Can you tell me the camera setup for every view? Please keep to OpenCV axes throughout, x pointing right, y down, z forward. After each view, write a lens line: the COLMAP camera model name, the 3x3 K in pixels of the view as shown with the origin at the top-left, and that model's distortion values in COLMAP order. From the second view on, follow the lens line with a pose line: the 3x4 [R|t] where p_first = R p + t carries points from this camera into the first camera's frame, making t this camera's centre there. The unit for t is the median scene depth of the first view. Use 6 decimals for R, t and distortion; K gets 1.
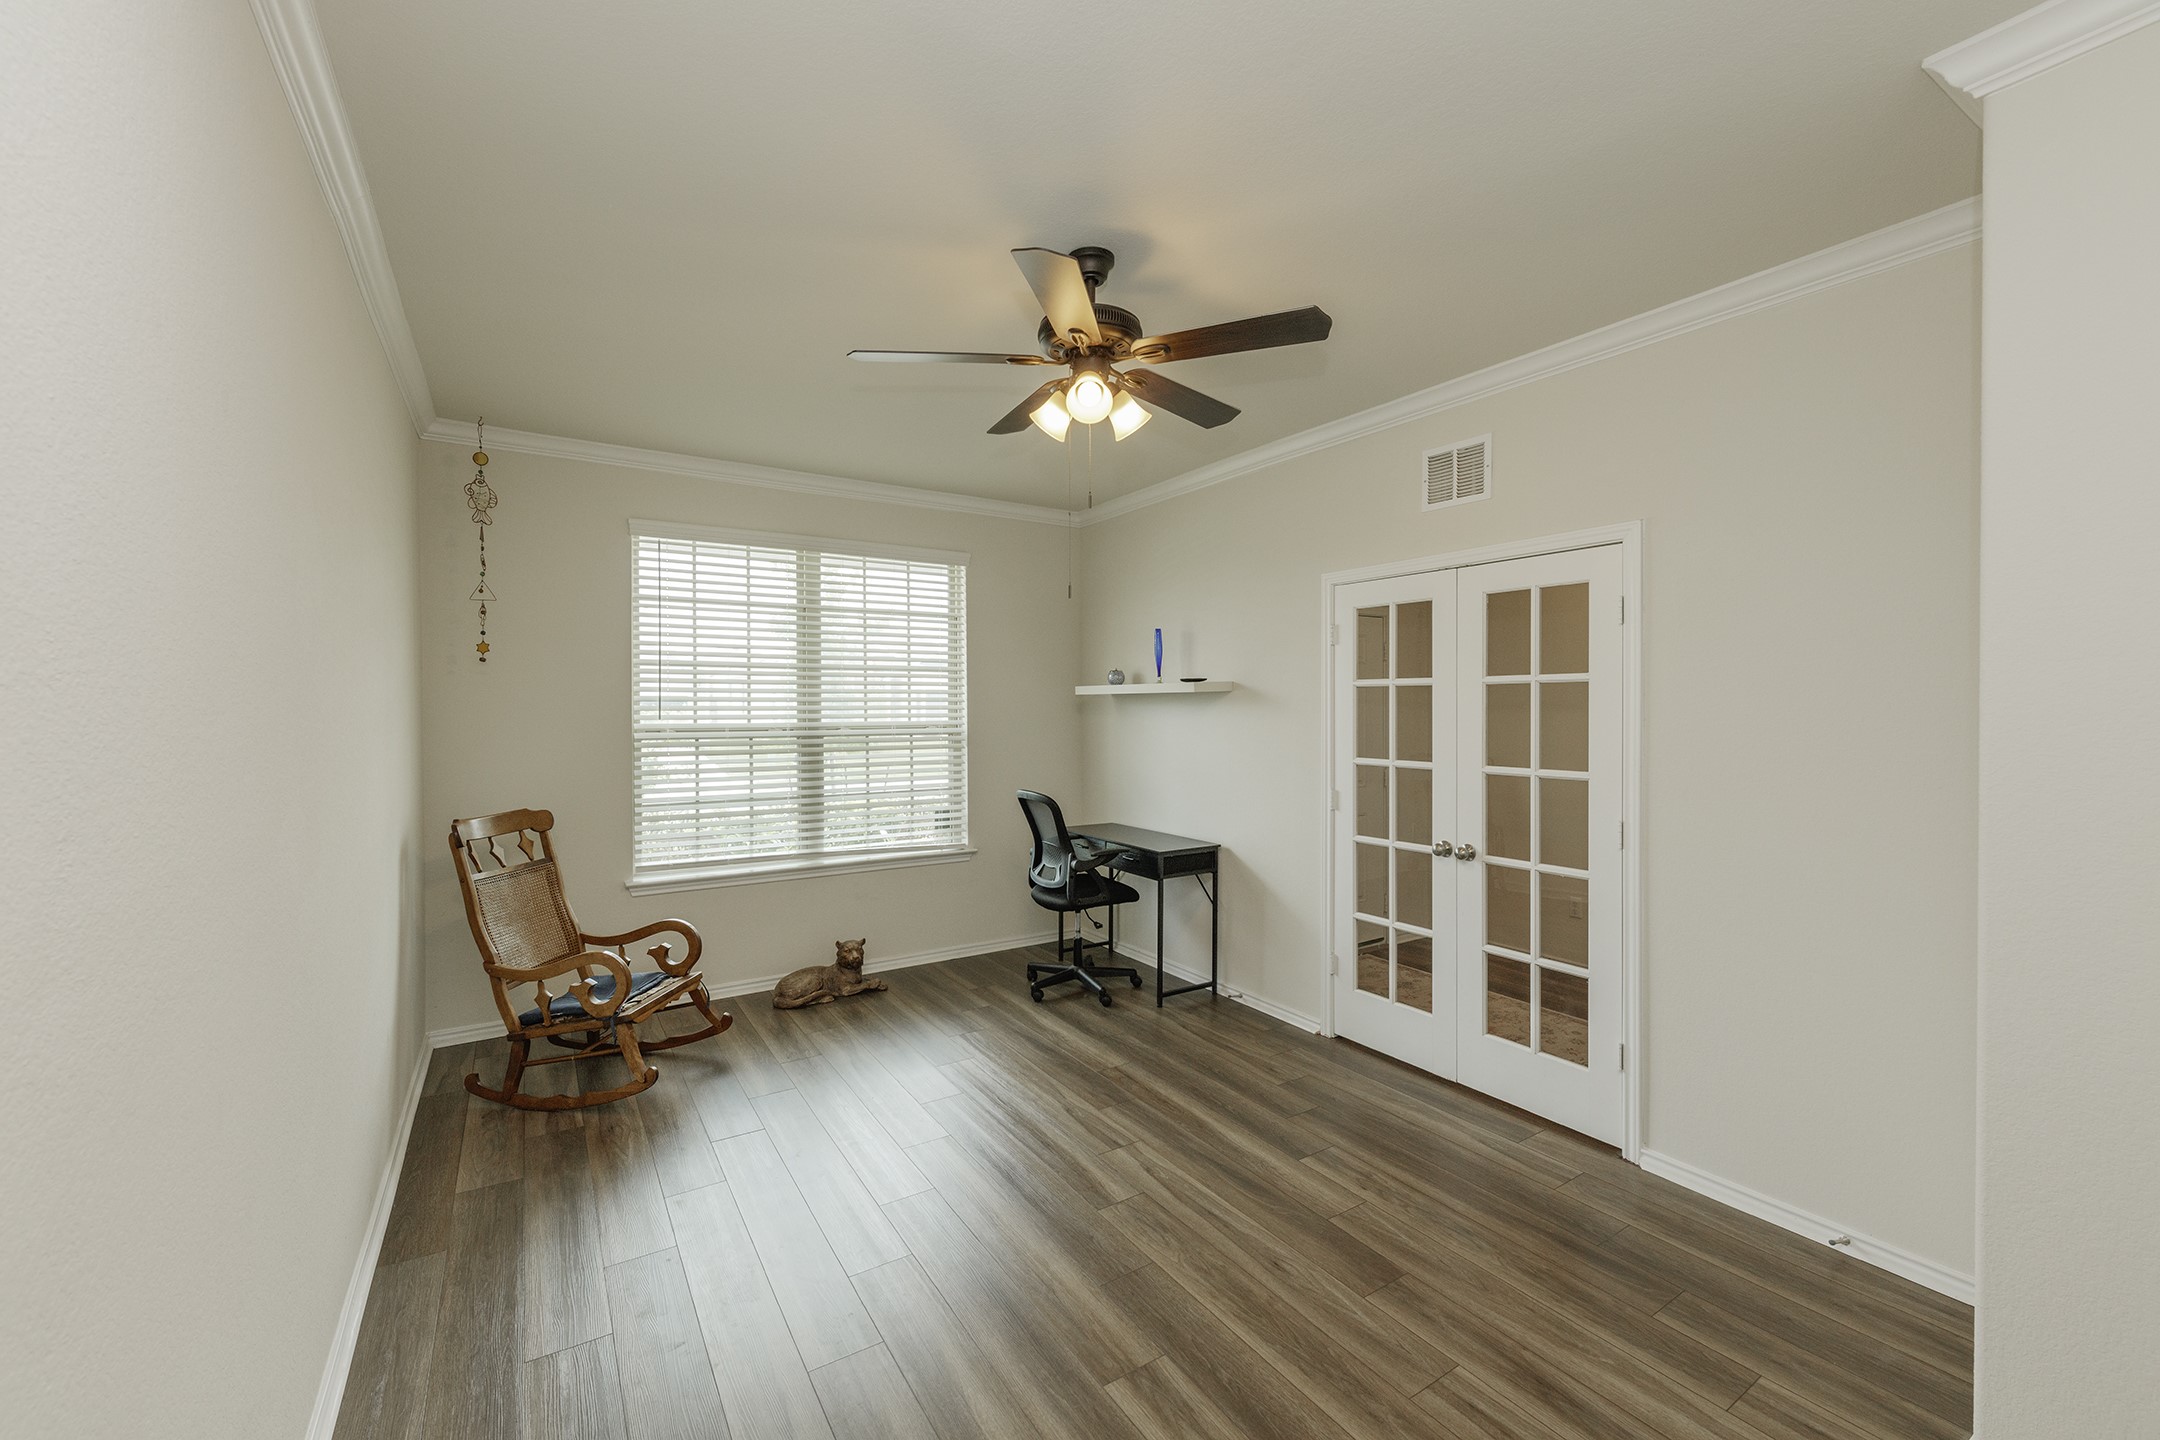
lens RADIAL K [[886.9, 0, 1080.0], [0, 886.9, 720.0], [0, 0, 1]] dist [0.000346, -0.000037]
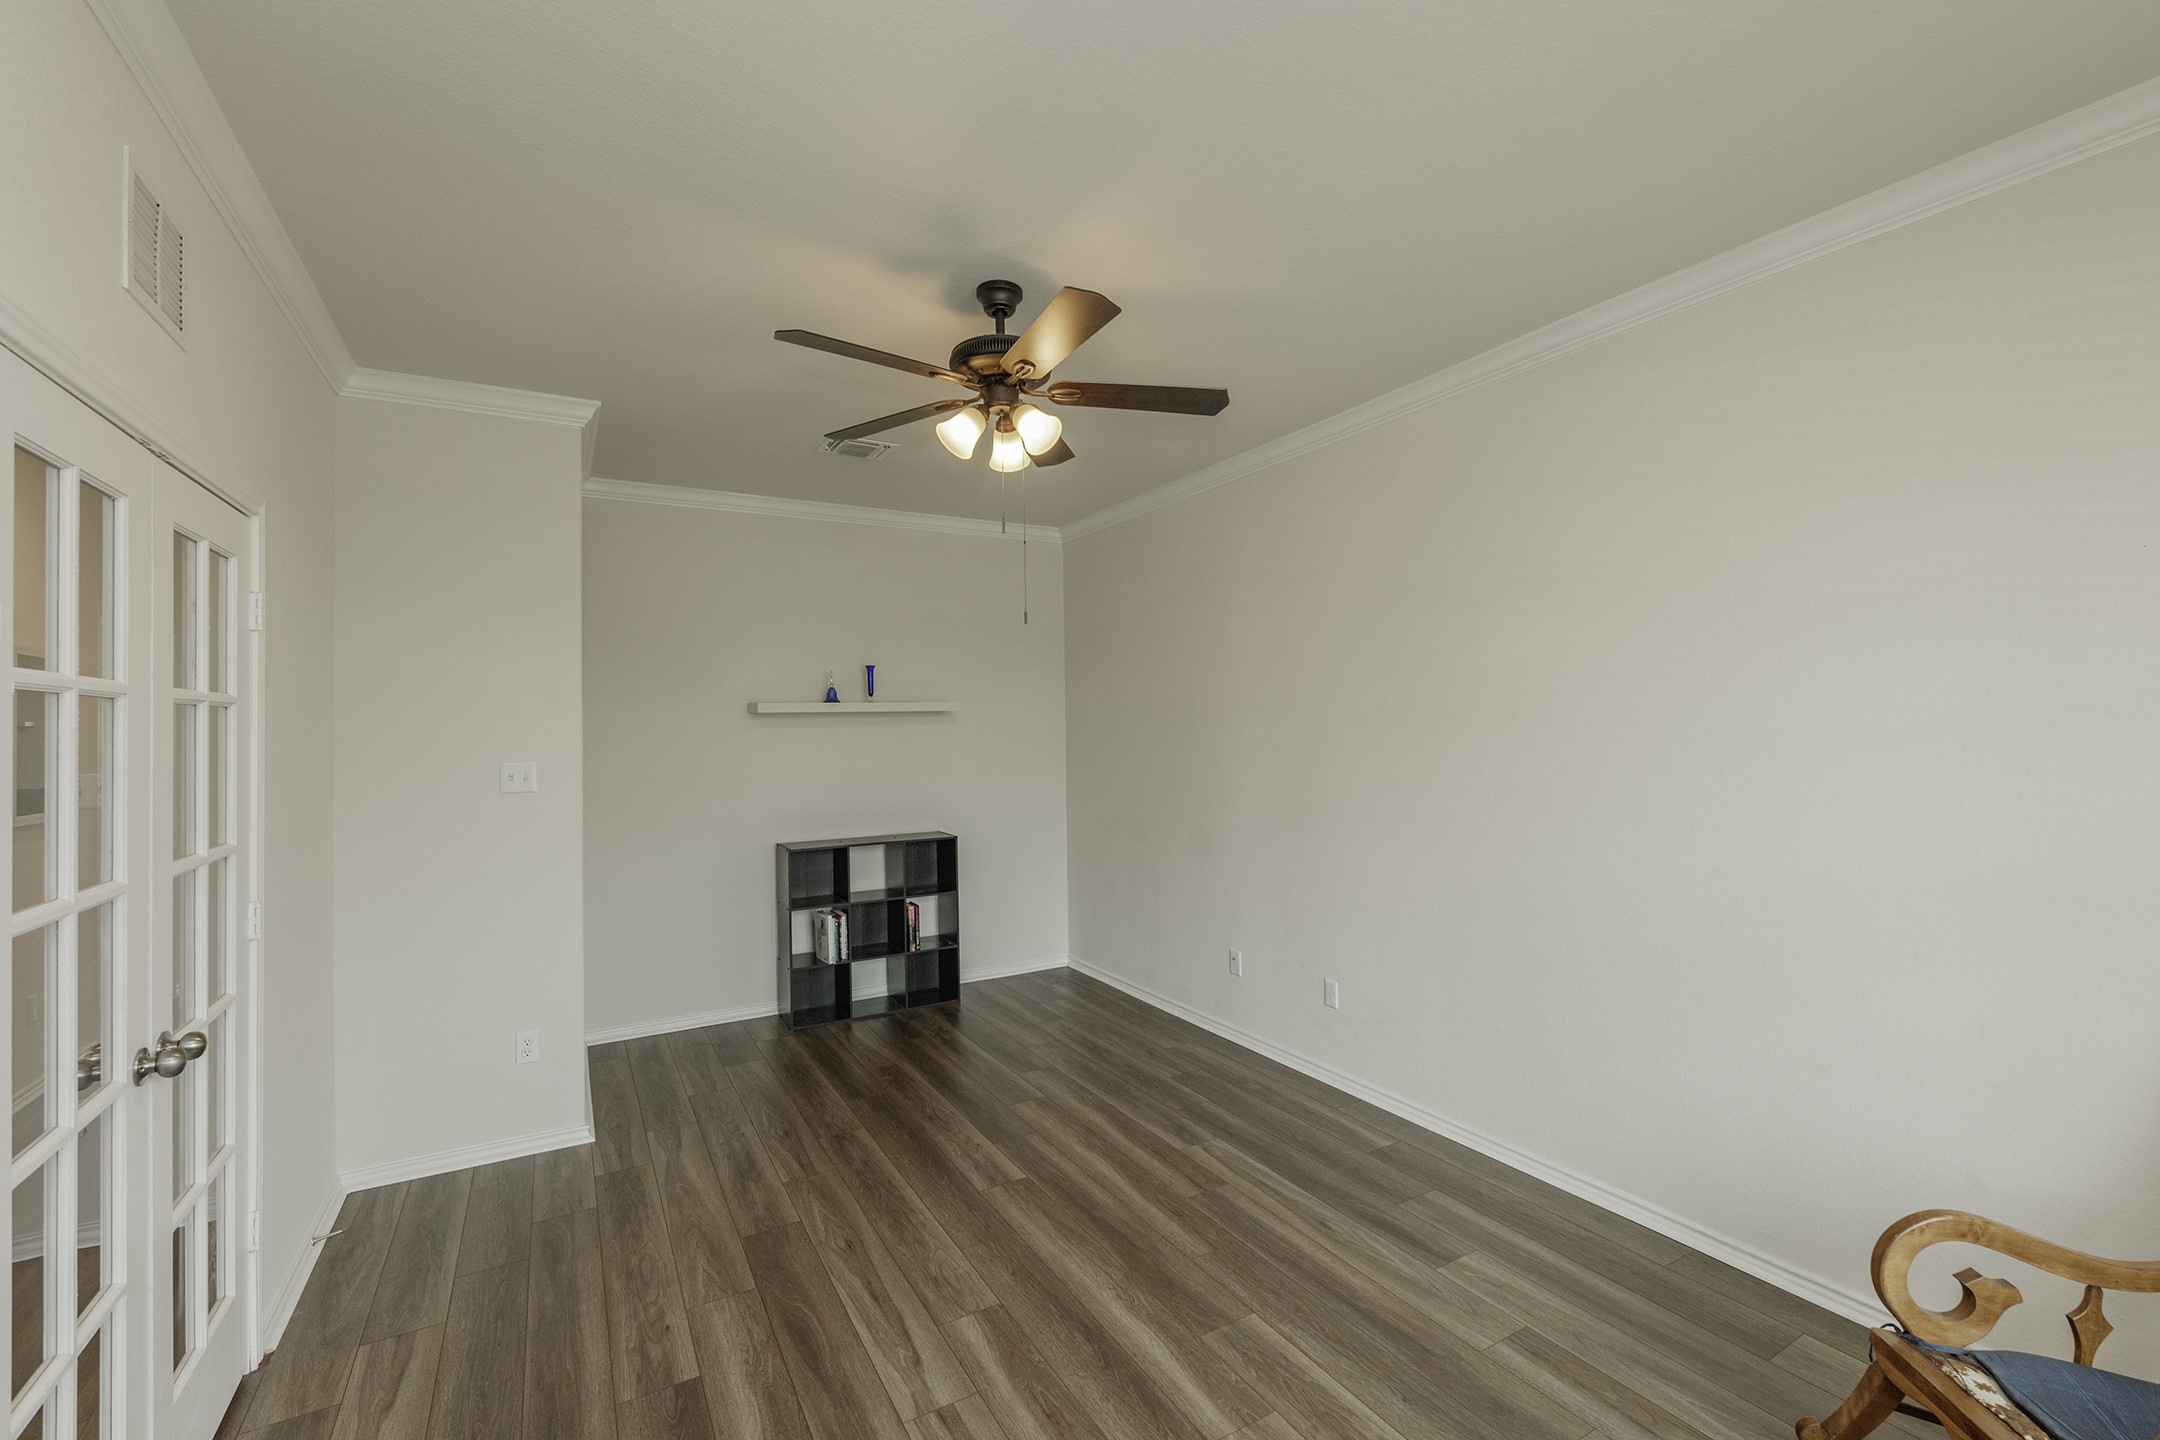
lens RADIAL K [[886.9, 0, 1080.0], [0, 886.9, 720.0], [0, 0, 1]] dist [0.000346, -0.000037]
pose [[-0.998947, 0.016071, 0.042981, -0.114330], [0.016205, 0.999865, 0.002753, -0.028175], [-0.042931, 0.003447, -0.999072, 2.016217]]
